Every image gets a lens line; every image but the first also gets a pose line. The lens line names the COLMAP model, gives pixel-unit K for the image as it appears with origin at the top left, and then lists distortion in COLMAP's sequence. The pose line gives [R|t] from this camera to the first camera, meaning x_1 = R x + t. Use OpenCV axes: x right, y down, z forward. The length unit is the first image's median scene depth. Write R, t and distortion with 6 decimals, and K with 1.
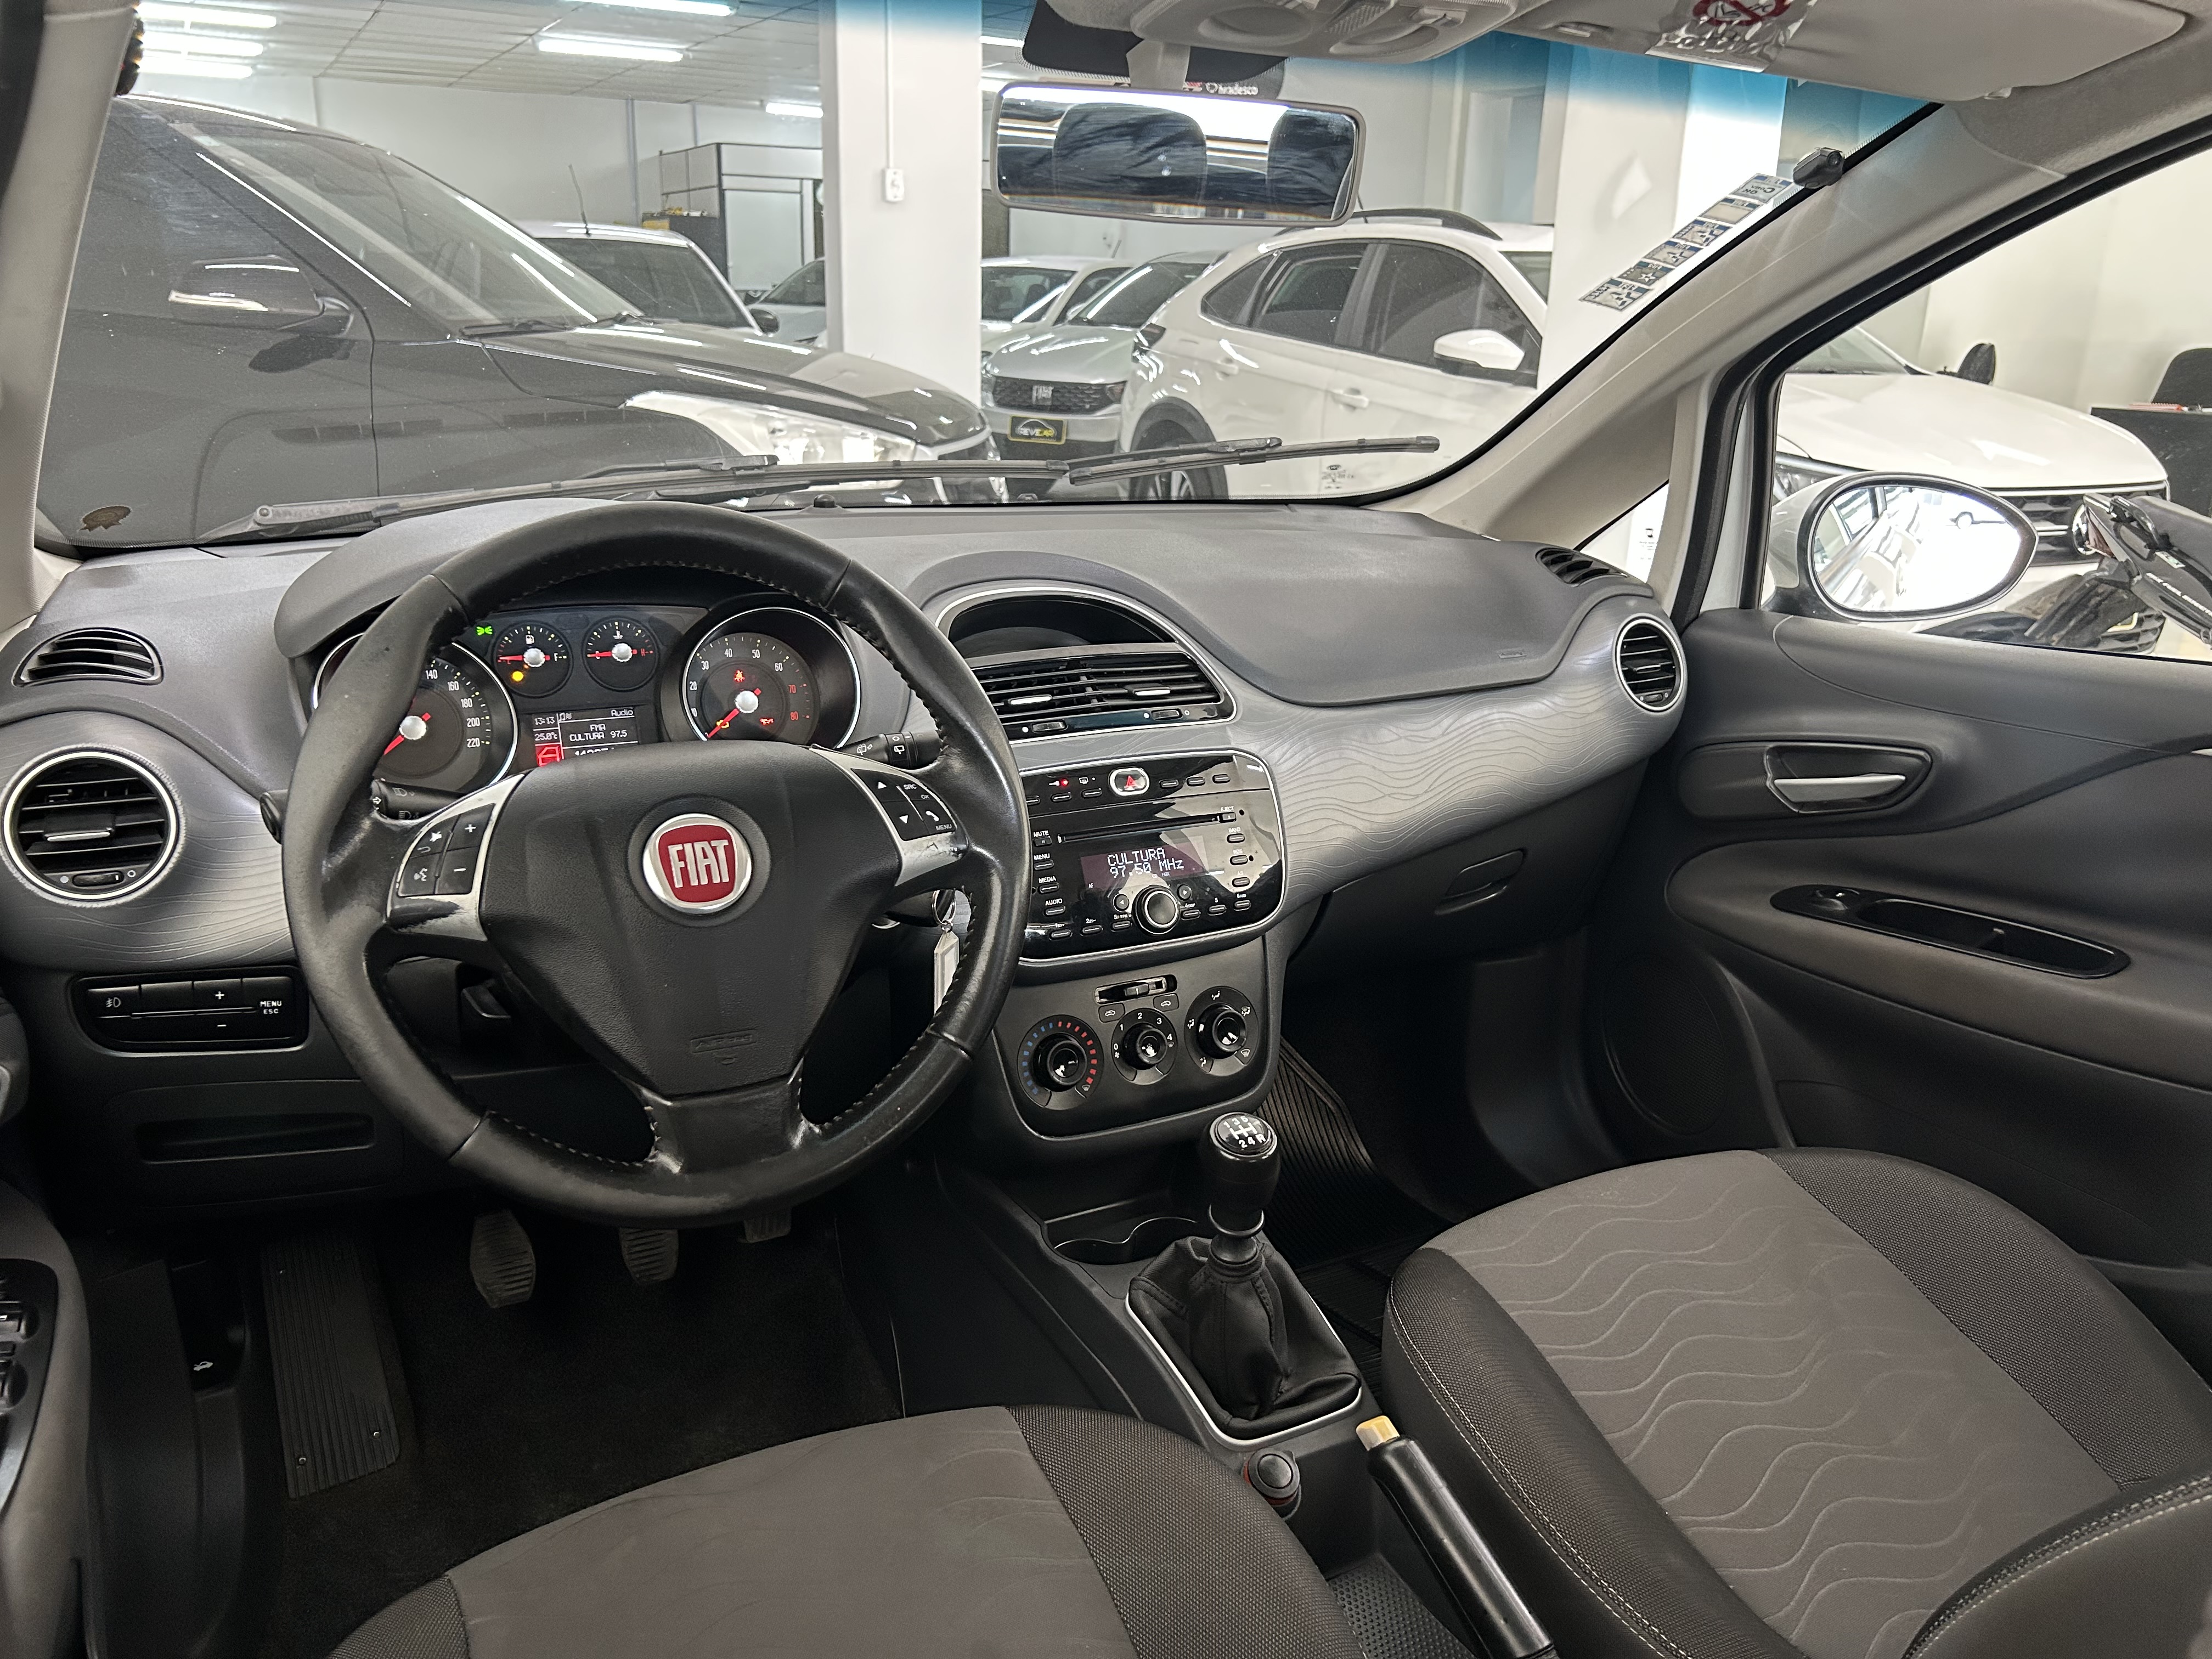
lens RADIAL K [[1659.4, 0, 1112.1], [0, 1659.4, 830.2], [0, 0, 1]] dist [0.051839, -0.066917]
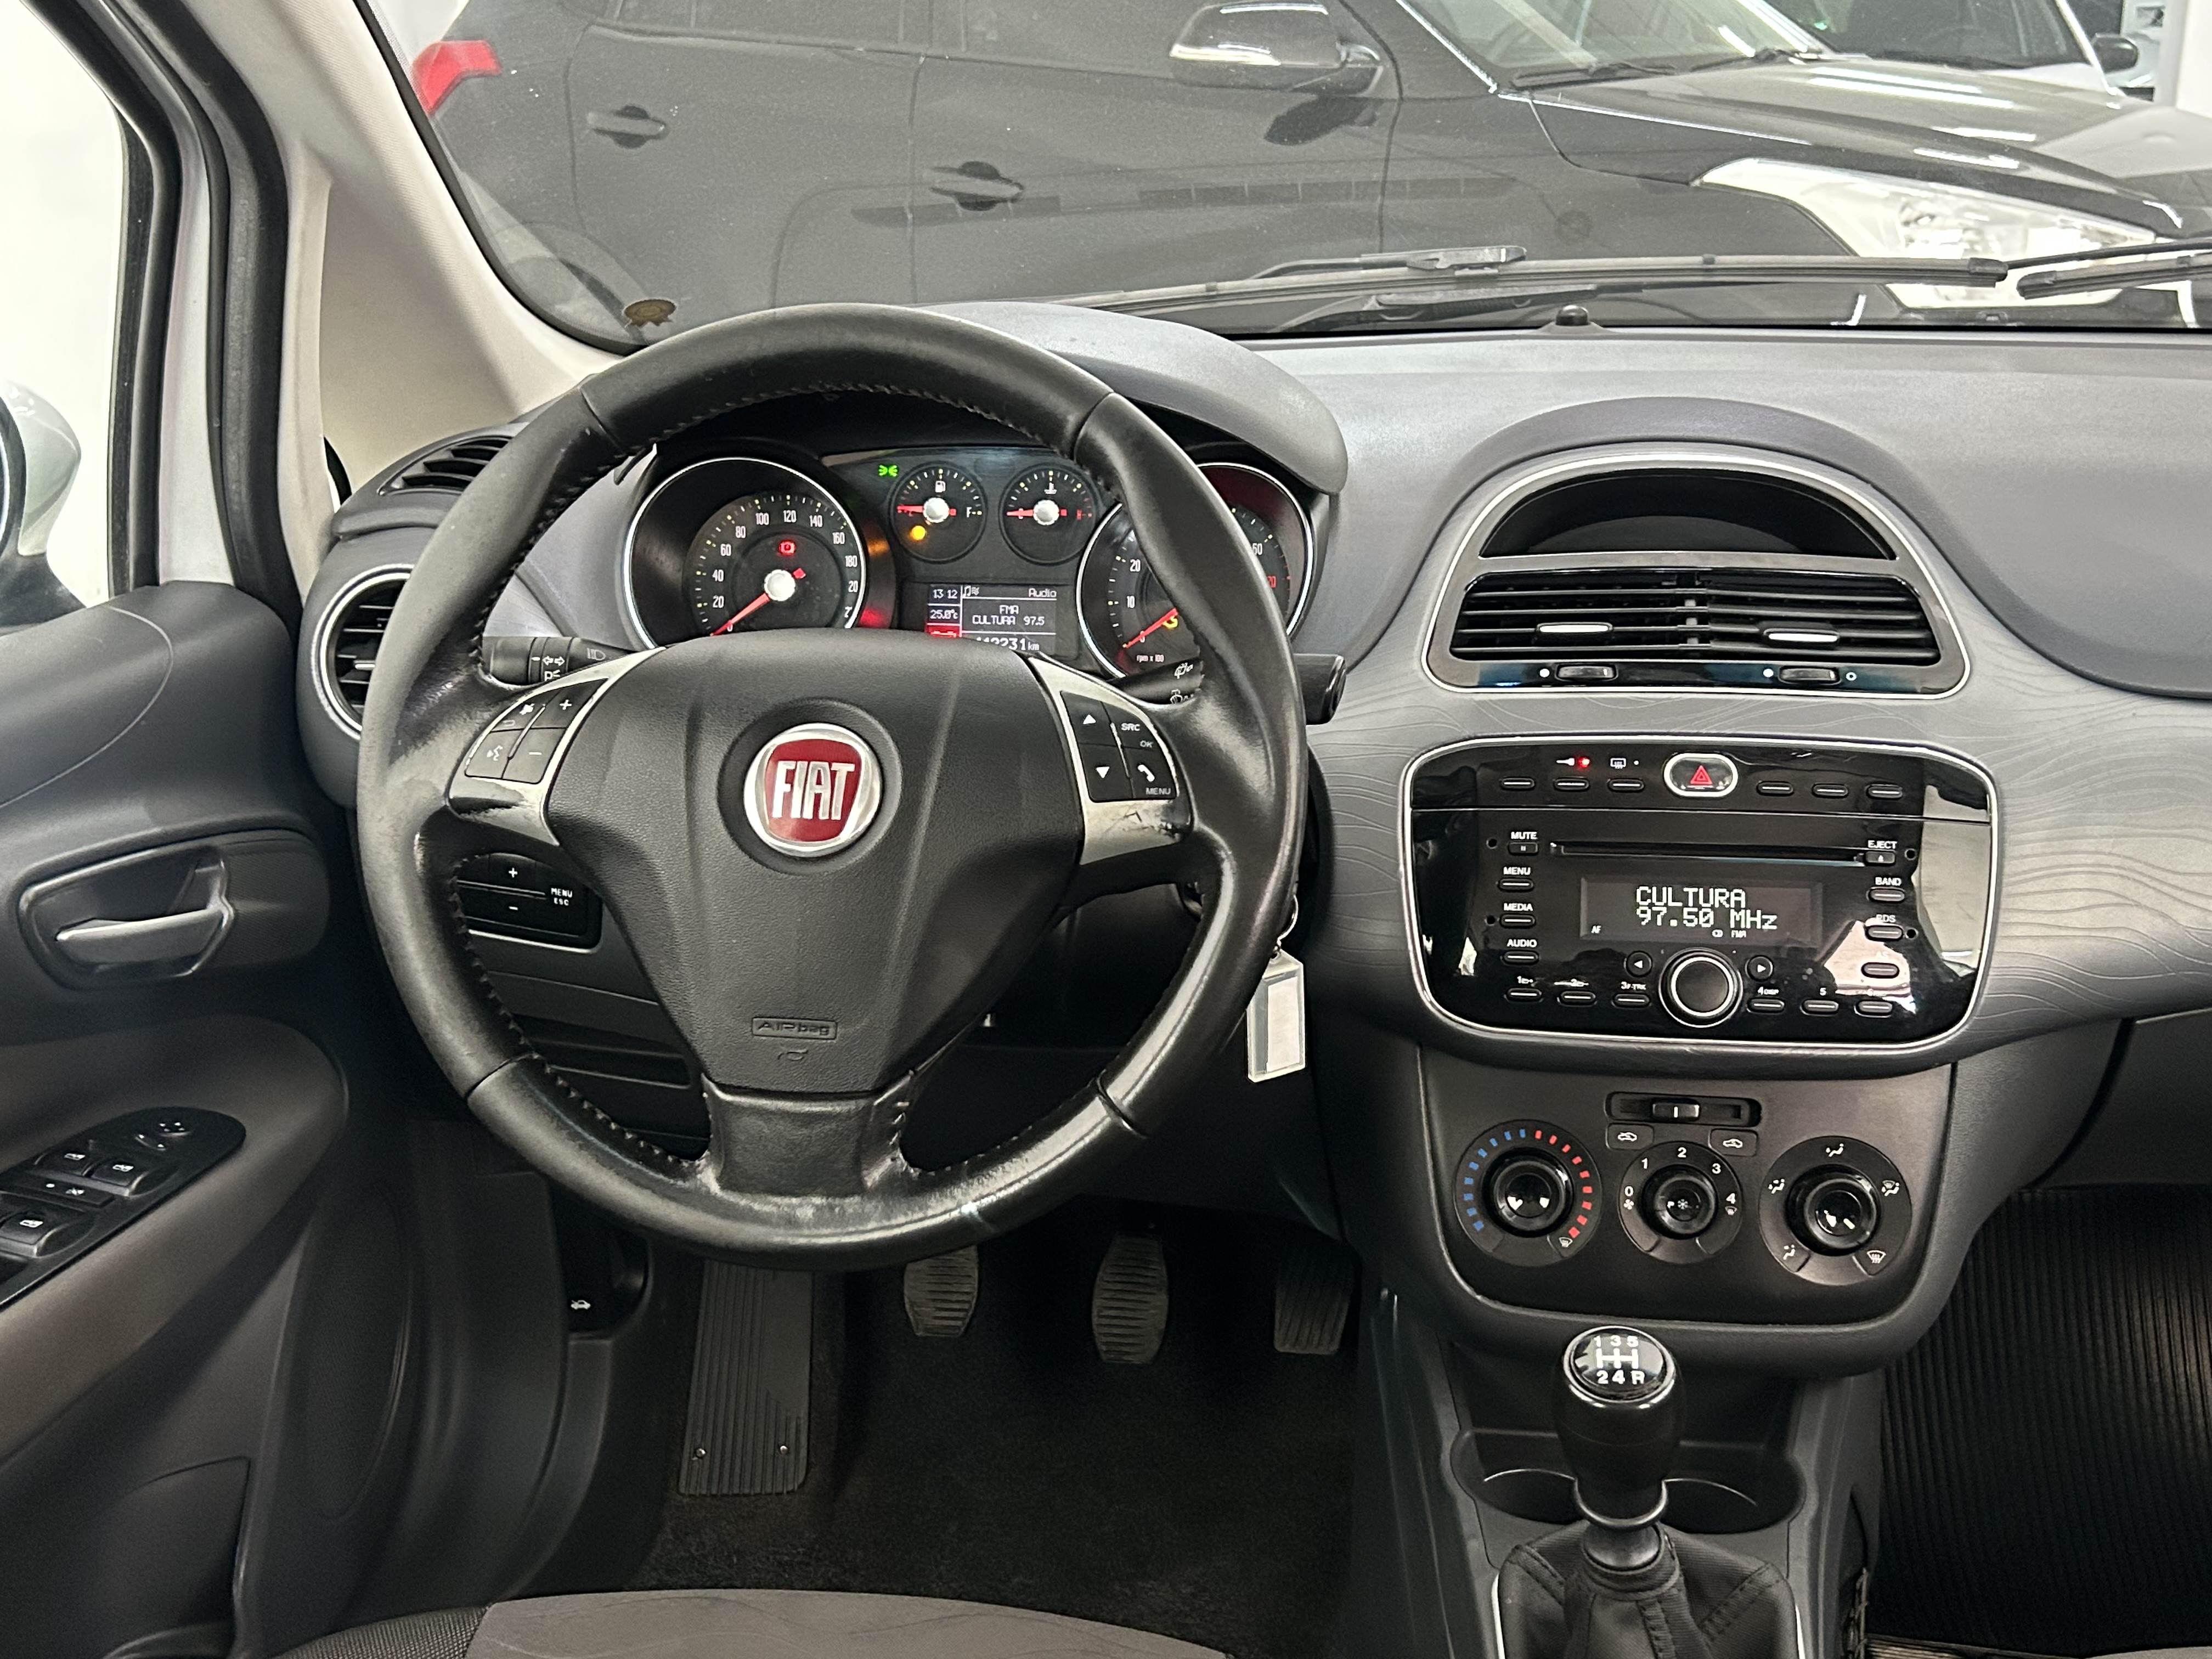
lens RADIAL K [[2366.6, 0, 1115.3], [0, 2366.6, 833.1], [0, 0, 1]] dist [0.041124, 0.000000]
pose [[0.817445, 0.148511, -0.556532, 0.329412], [-0.138894, 0.988502, 0.059772, -0.031060], [0.559009, 0.028438, 0.828674, 0.141210]]
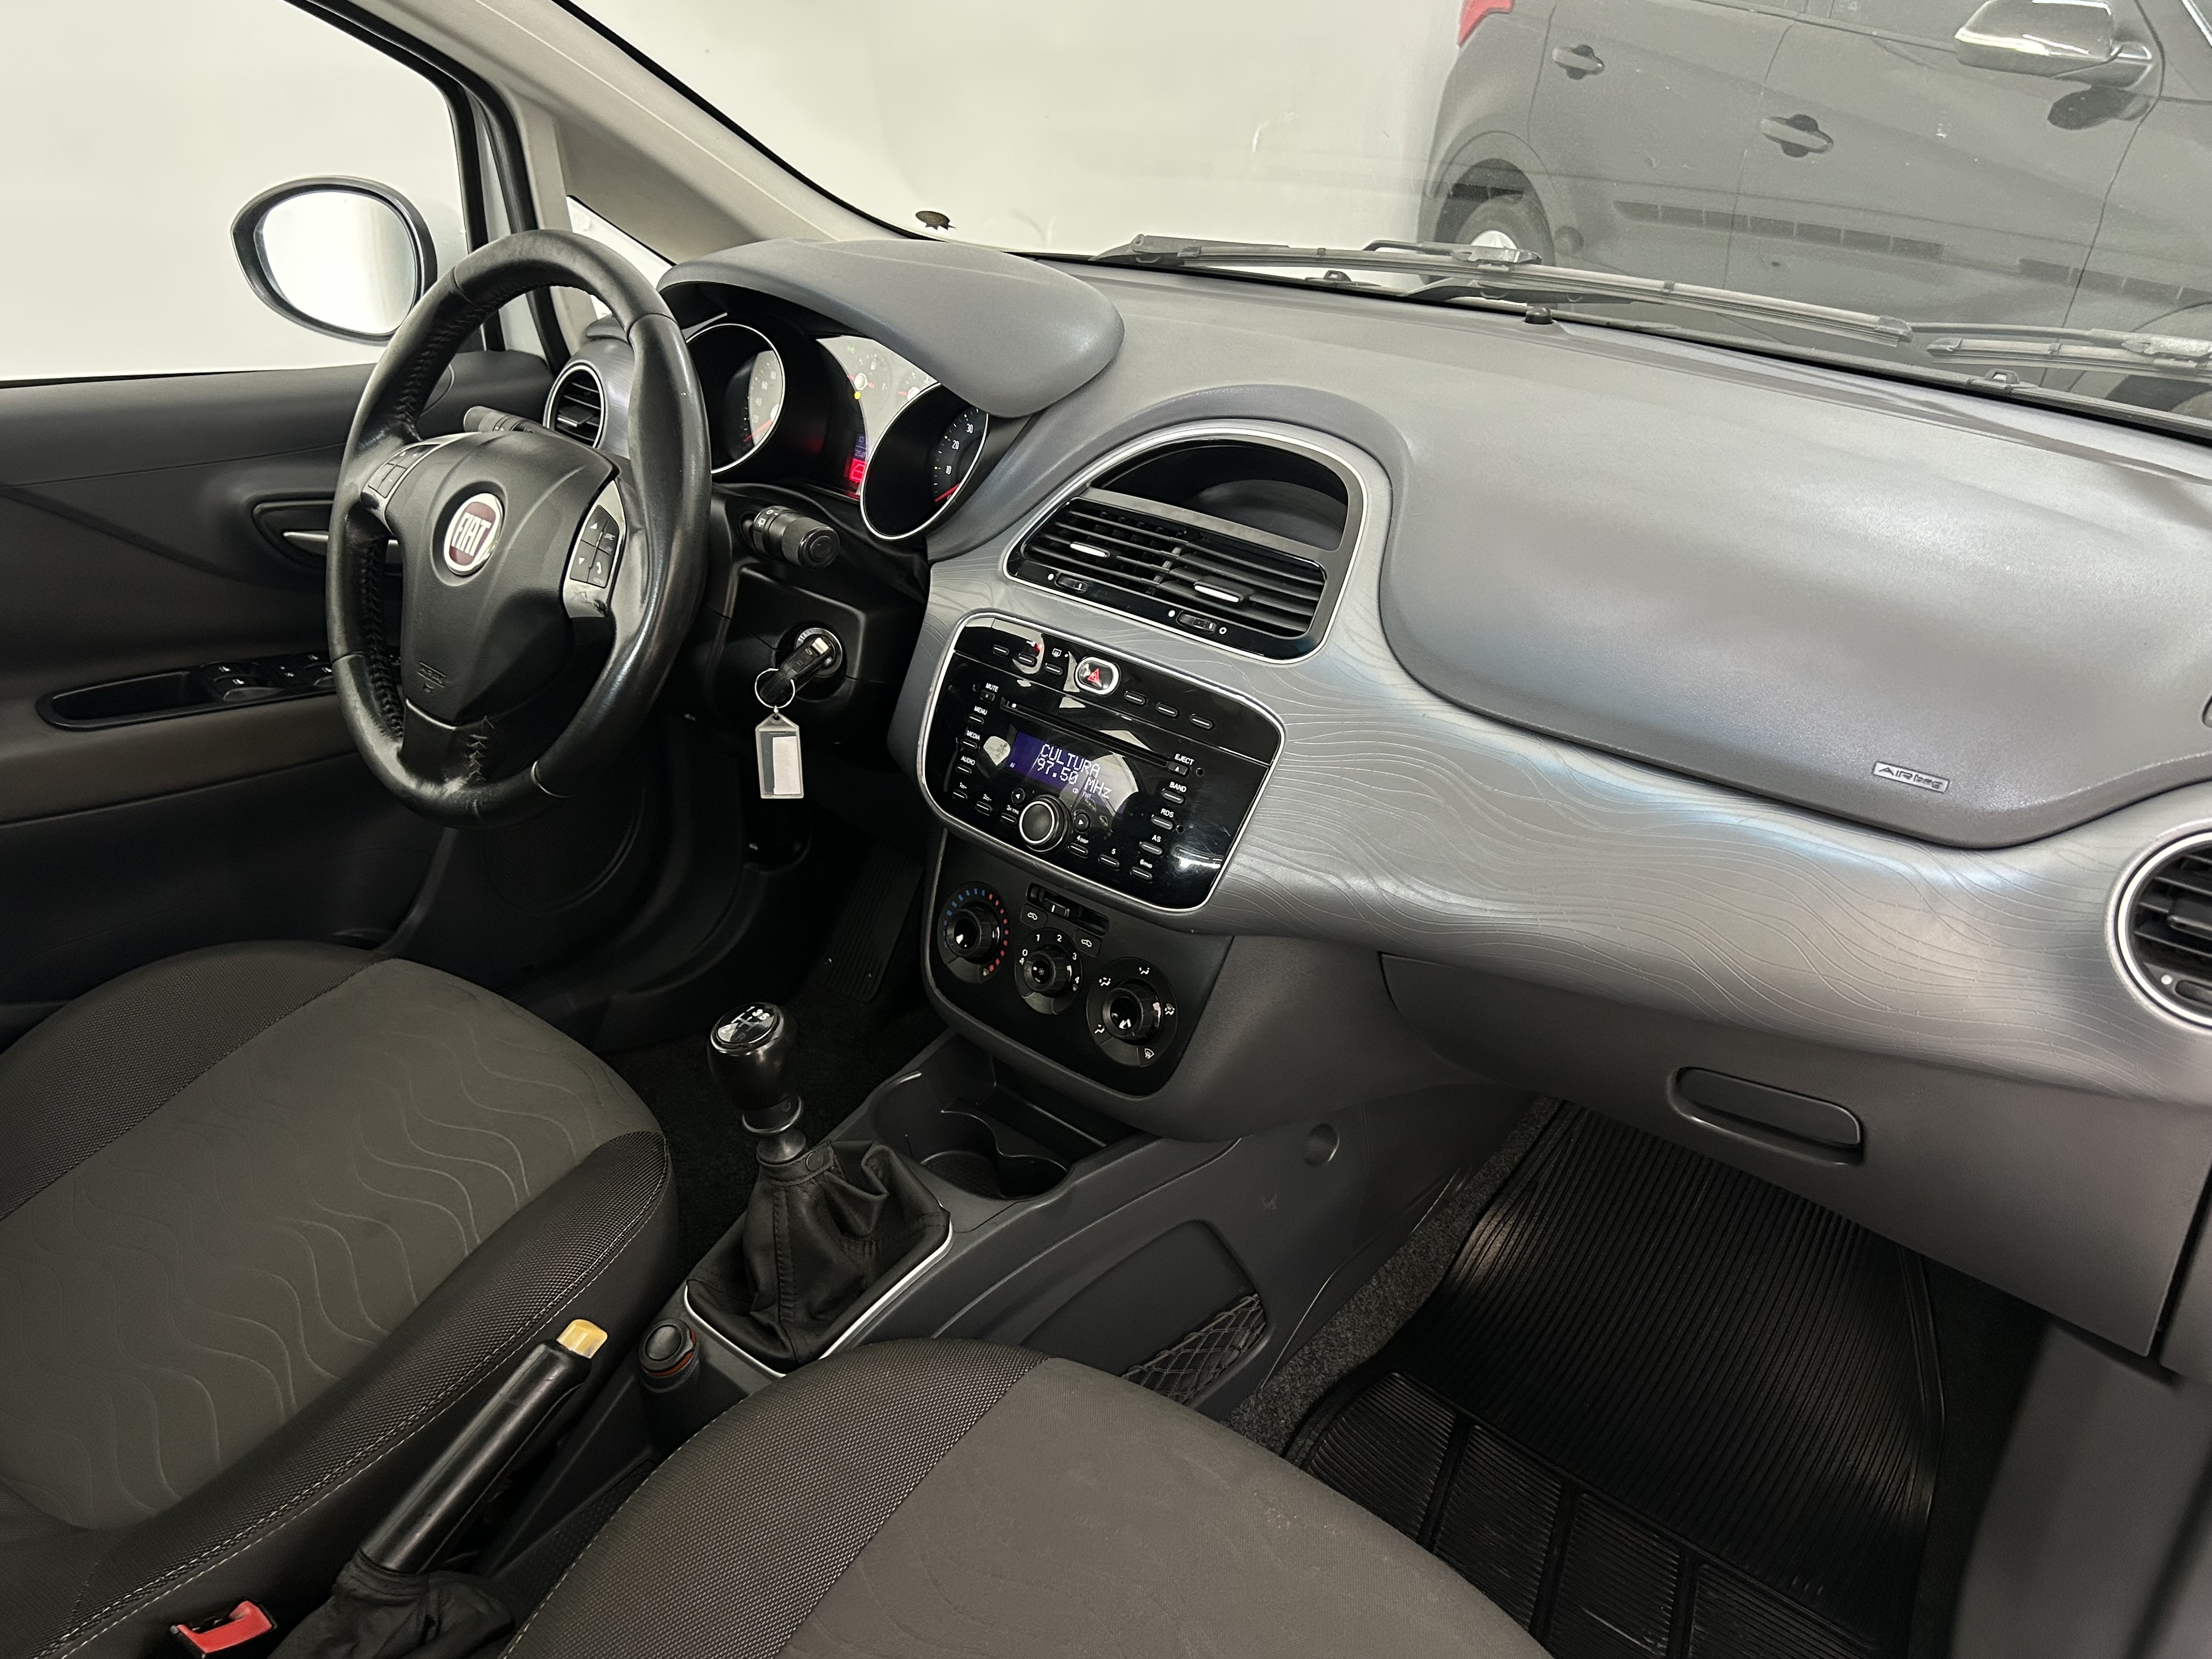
lens RADIAL K [[1736.1, 0, 1120.4], [0, 1736.1, 830.6], [0, 0, 1]] dist [0.042422, -0.045828]
pose [[0.377126, 0.410032, -0.830452, 0.774650], [-0.305426, 0.901559, 0.306441, -0.230851], [0.874352, 0.138075, 0.465236, 0.613833]]
